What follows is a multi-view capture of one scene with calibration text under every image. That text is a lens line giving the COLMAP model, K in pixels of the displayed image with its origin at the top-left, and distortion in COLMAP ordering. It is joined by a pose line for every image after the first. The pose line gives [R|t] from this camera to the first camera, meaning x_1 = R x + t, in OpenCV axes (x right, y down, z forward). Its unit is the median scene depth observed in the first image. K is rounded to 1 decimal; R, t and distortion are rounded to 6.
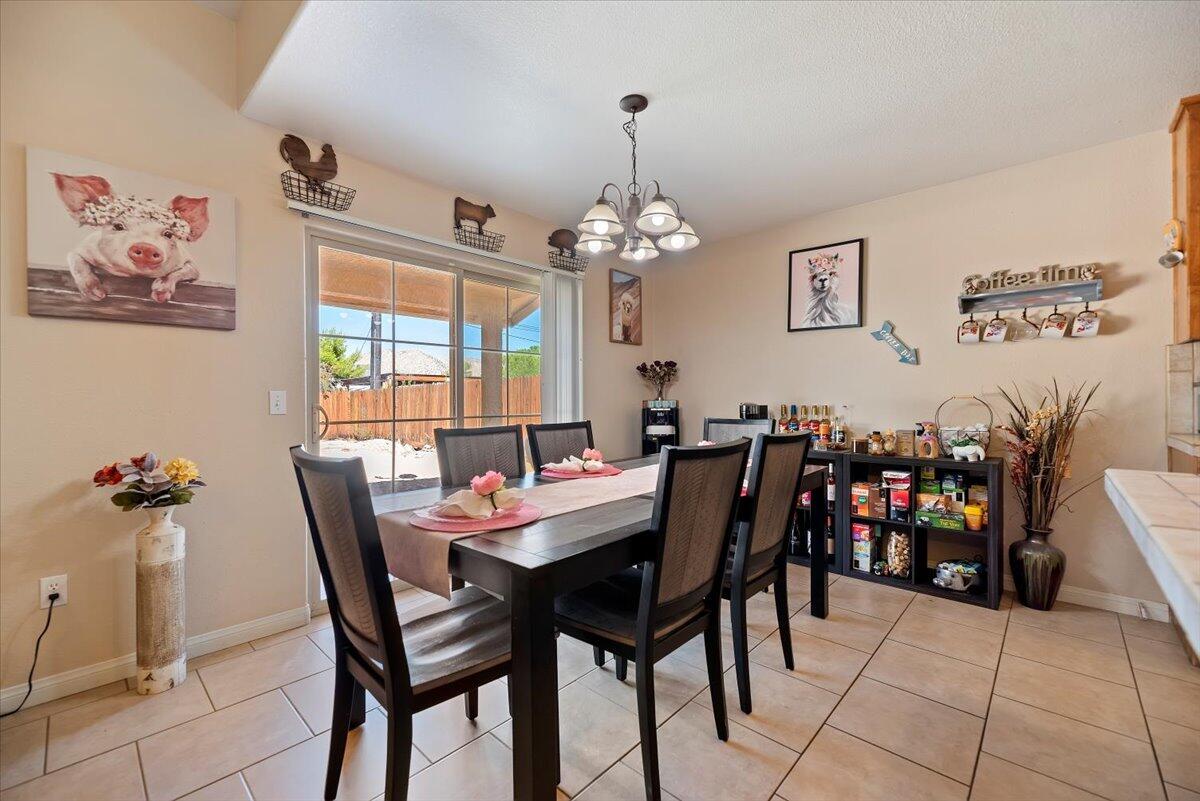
lens RADIAL K [[489.7, 0, 600.0], [0, 489.7, 400.5], [0, 0, 1]] dist [-0.000931, -0.000361]
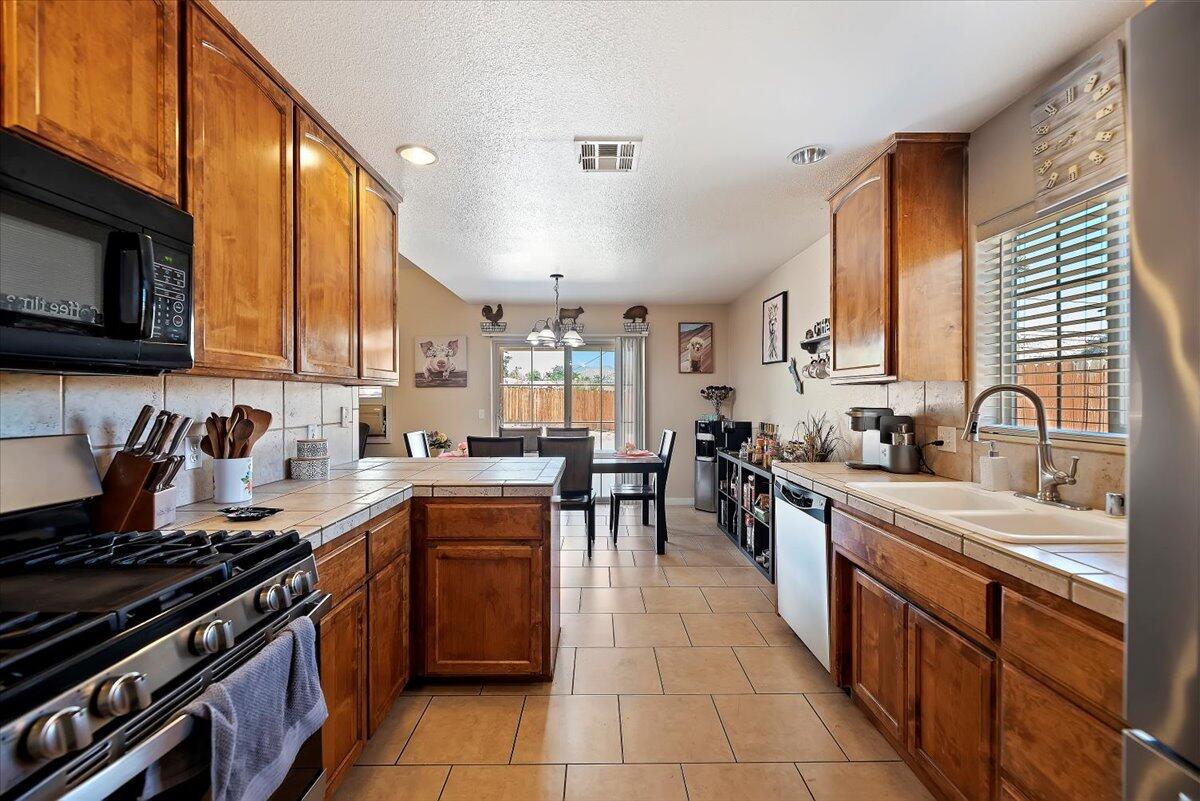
lens RADIAL K [[489.7, 0, 600.0], [0, 489.7, 400.5], [0, 0, 1]] dist [-0.000931, -0.000361]
pose [[0.684266, 0.009238, -0.729174, 1.150063], [-0.003526, 0.999950, 0.009359, -0.065756], [0.729224, -0.003833, 0.684264, -0.198692]]
